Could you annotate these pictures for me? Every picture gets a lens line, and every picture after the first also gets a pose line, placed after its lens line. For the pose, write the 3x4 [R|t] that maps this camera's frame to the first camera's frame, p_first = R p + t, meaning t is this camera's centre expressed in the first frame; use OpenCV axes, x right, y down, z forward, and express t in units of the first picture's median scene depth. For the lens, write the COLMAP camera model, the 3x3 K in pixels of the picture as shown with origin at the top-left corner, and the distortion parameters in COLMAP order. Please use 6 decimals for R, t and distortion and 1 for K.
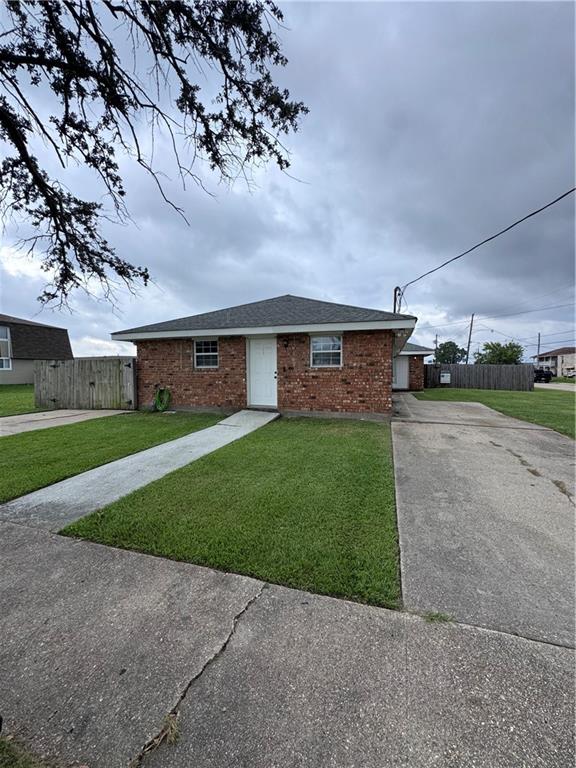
lens RADIAL K [[307.0, 0, 288.0], [0, 307.0, 384.0], [0, 0, 1]] dist [-0.000041, -0.000005]
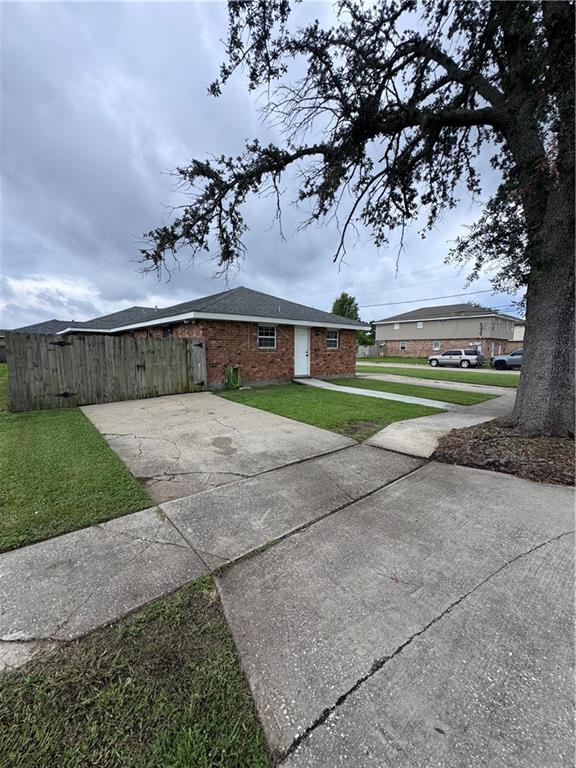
lens RADIAL K [[307.0, 0, 288.0], [0, 307.0, 384.0], [0, 0, 1]] dist [-0.000041, -0.000005]
pose [[0.525911, -0.088284, 0.845945, -1.268458], [0.040741, 0.996072, 0.078624, -0.003874], [-0.849563, -0.006884, 0.527442, 0.276681]]
